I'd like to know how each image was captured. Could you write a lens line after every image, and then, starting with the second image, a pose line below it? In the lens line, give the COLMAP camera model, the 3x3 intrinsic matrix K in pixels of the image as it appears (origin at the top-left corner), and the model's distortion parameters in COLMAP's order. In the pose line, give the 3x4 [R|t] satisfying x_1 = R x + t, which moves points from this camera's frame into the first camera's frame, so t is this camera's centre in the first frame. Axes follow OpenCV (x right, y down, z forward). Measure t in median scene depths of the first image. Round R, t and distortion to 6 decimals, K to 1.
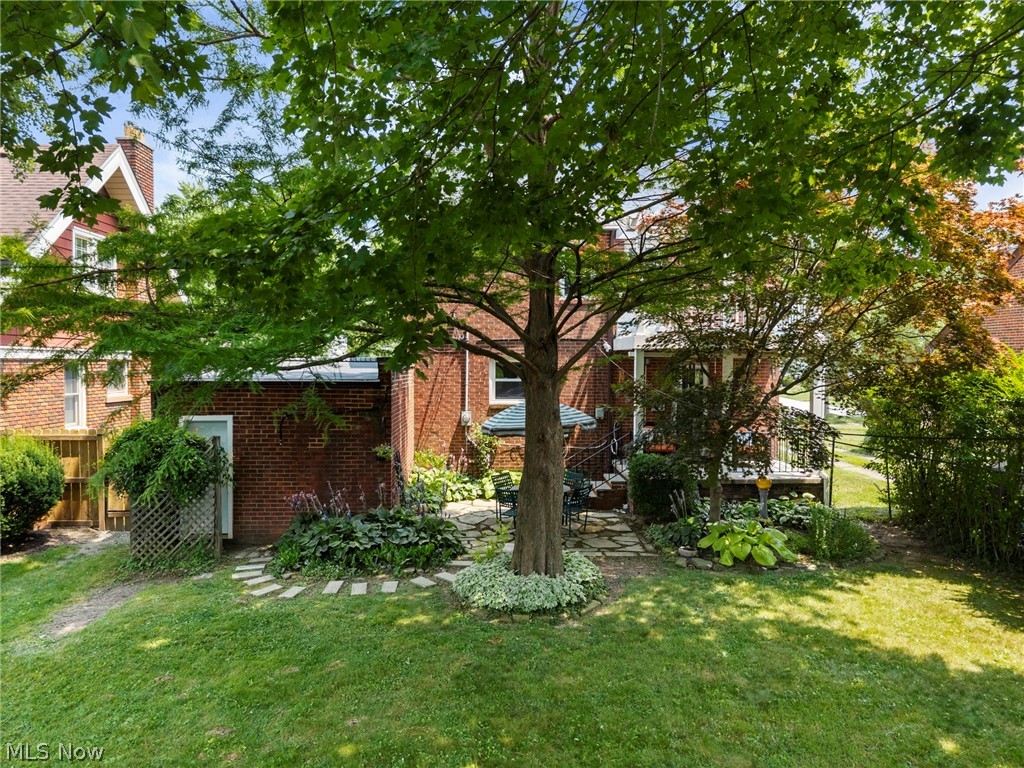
lens RADIAL K [[692.9, 0, 512.0], [0, 692.9, 382.2], [0, 0, 1]] dist [0.011366, 0.000999]
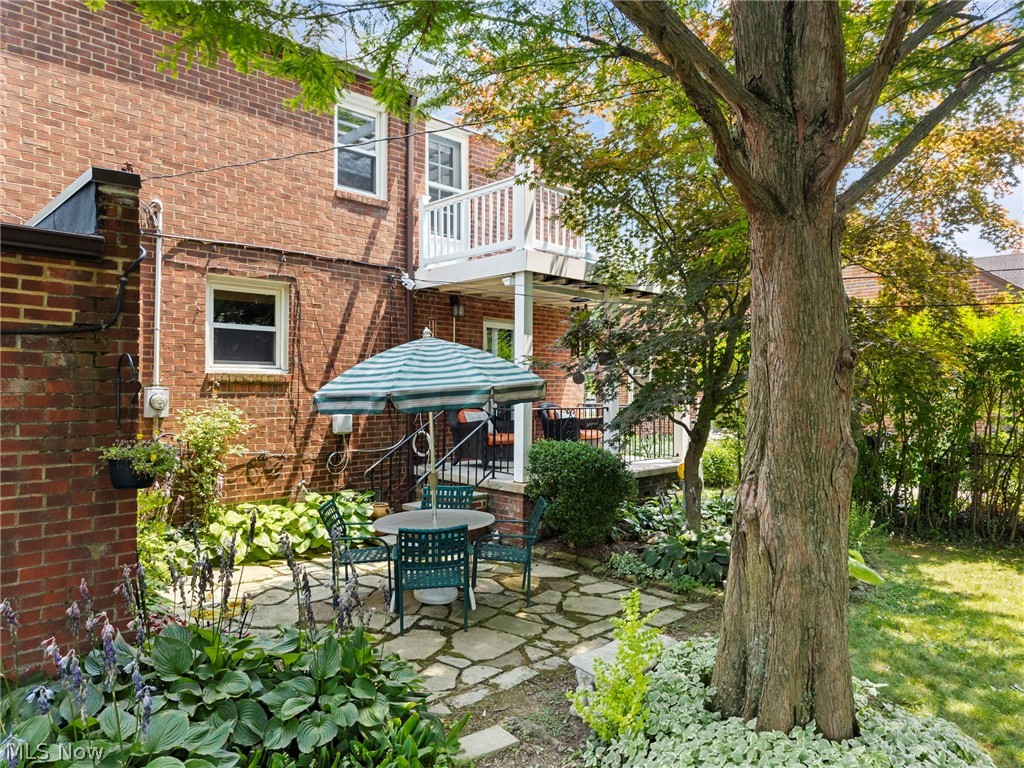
lens RADIAL K [[692.9, 0, 511.8], [0, 692.9, 387.0], [0, 0, 1]] dist [0.011366, 0.000999]
pose [[0.726072, 0.003516, 0.687609, -0.256554], [0.022362, 0.999337, -0.028723, 0.073251], [-0.687255, 0.036231, 0.725513, 0.598139]]
